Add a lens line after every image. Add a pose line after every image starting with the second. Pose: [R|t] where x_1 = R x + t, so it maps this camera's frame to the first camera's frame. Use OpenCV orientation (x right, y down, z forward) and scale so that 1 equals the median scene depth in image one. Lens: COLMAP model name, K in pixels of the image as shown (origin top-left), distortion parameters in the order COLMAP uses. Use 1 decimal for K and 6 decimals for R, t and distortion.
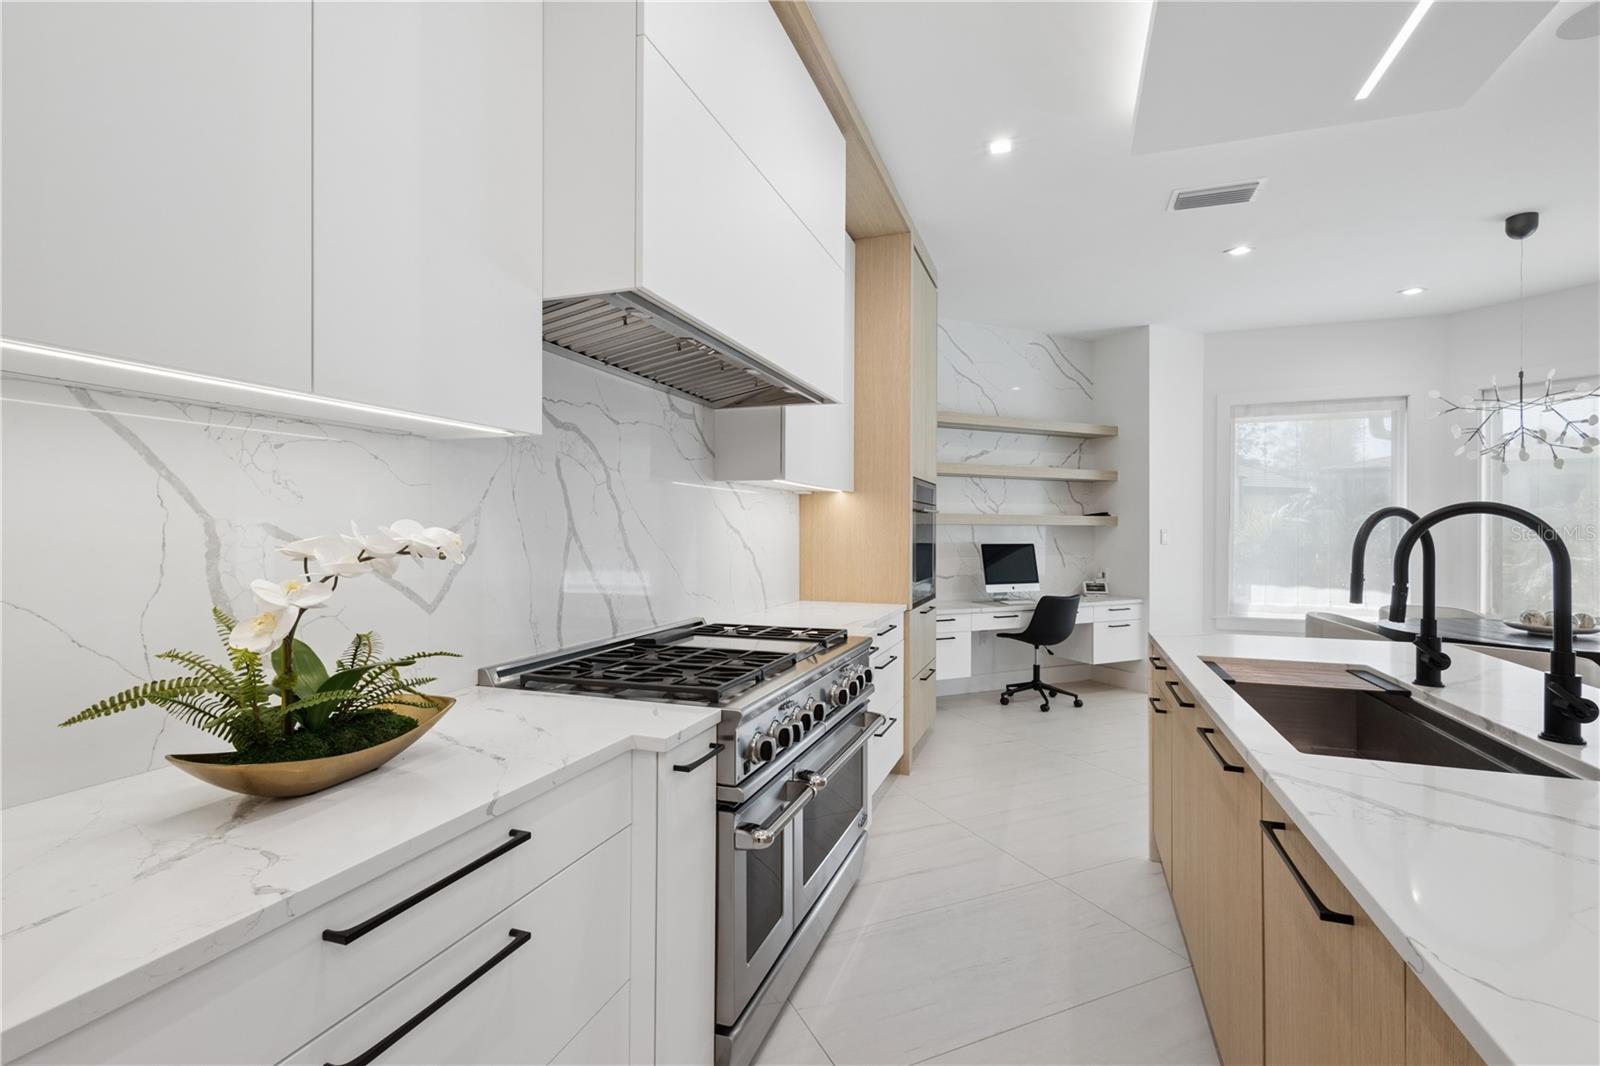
lens RADIAL K [[733.7, 0, 802.2], [0, 733.7, 527.2], [0, 0, 1]] dist [0.002268, -0.000306]
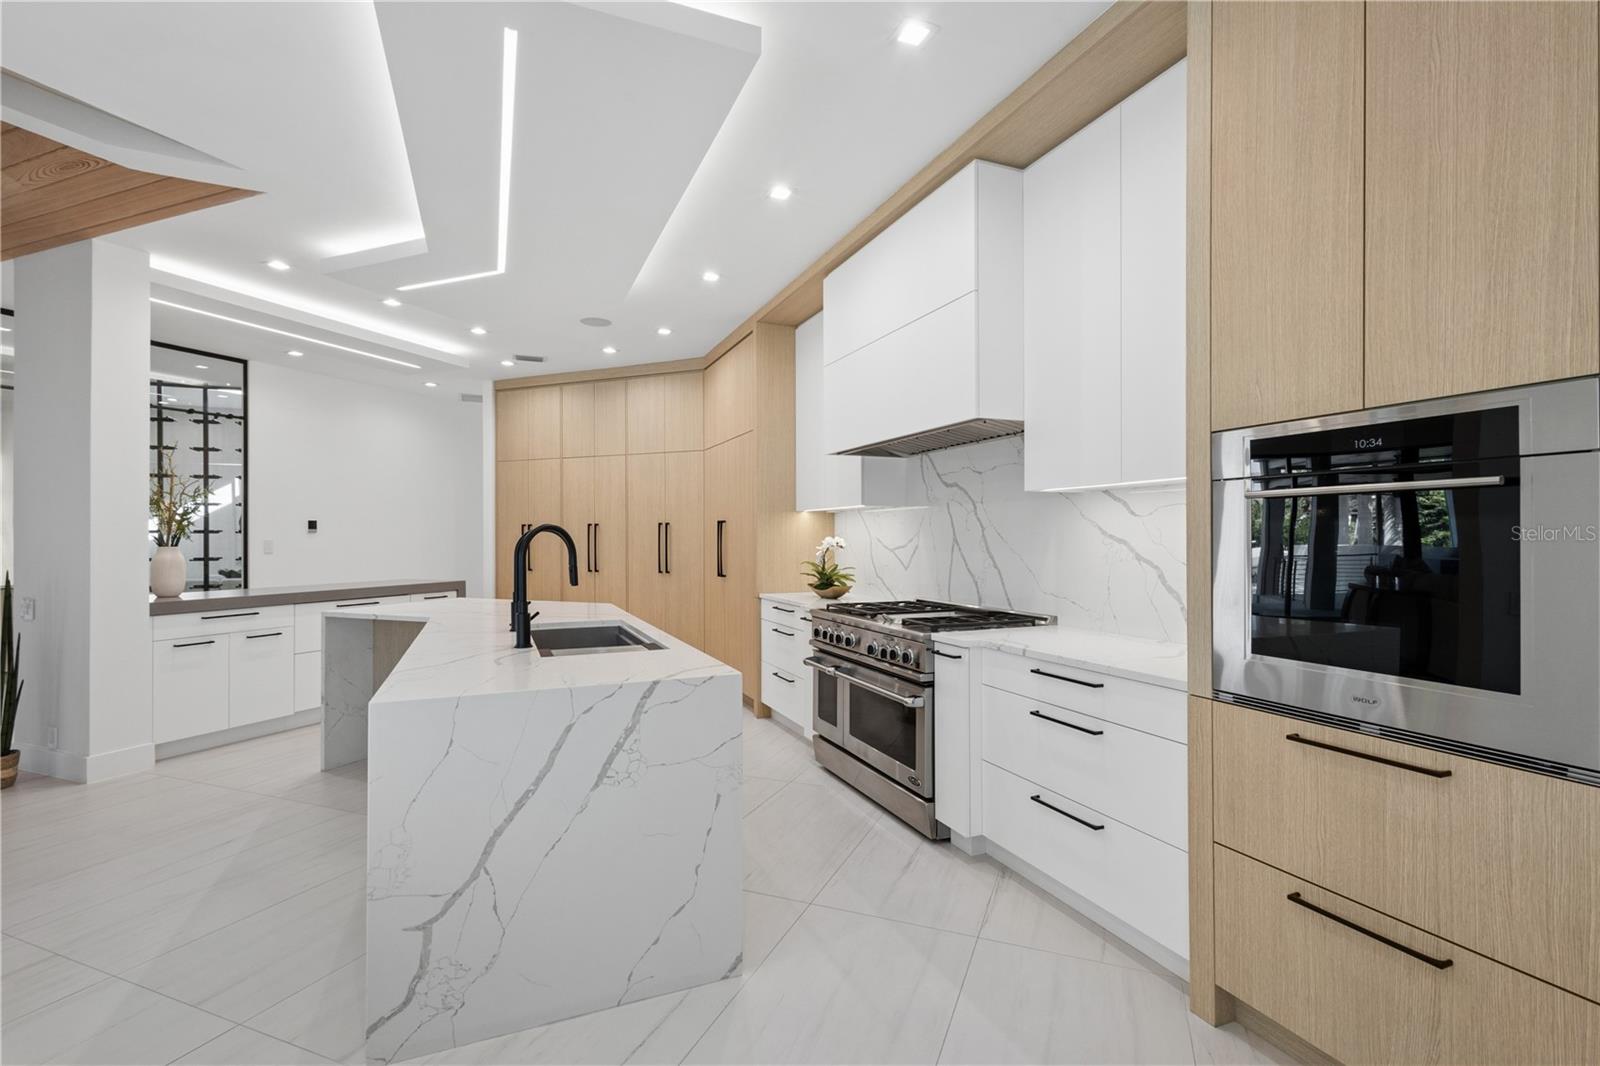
lens RADIAL K [[733.7, 0, 804.3], [0, 733.7, 536.8], [0, 0, 1]] dist [0.002268, -0.000306]
pose [[-0.735702, -0.004346, -0.677292, 1.134573], [0.000933, 0.999972, -0.007430, 0.009699], [0.677305, -0.006098, -0.735677, 1.941640]]
